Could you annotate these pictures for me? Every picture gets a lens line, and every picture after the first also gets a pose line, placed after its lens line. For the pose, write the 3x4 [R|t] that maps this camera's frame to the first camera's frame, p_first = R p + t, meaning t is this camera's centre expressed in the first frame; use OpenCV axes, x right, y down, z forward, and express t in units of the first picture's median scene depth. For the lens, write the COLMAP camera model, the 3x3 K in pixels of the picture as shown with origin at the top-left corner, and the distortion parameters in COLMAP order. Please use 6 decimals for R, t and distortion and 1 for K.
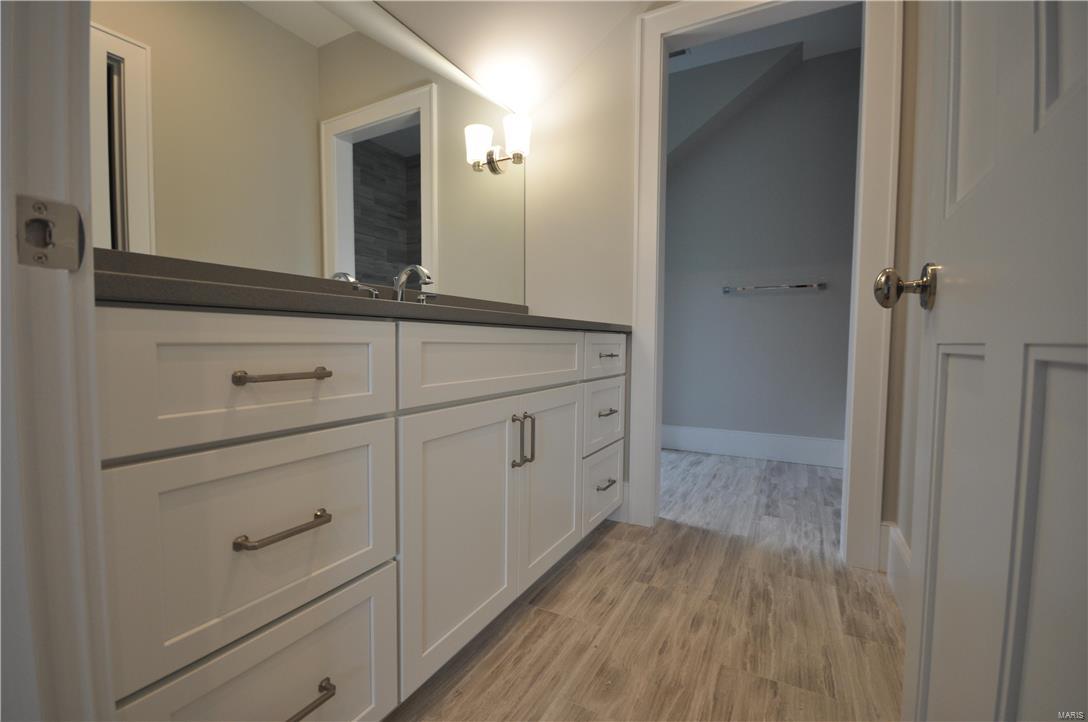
lens RADIAL K [[475.7, 0, 535.8], [0, 475.7, 365.0], [0, 0, 1]] dist [-0.004703, -0.003060]
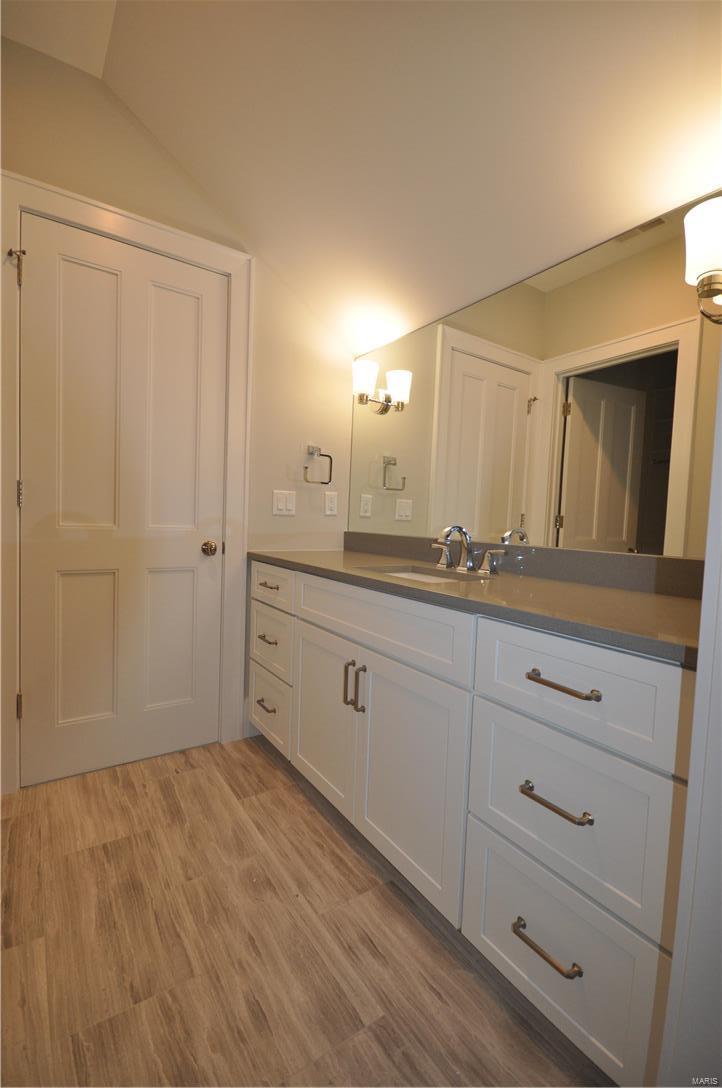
lens RADIAL K [[475.7, 0, 354.8], [0, 475.7, 536.0], [0, 0, 1]] dist [-0.004703, -0.003060]
pose [[-0.451868, 0.021726, -0.891820, 0.994776], [-0.087498, 0.993804, 0.068544, -0.275502], [0.887783, 0.109005, -0.447167, 1.518200]]
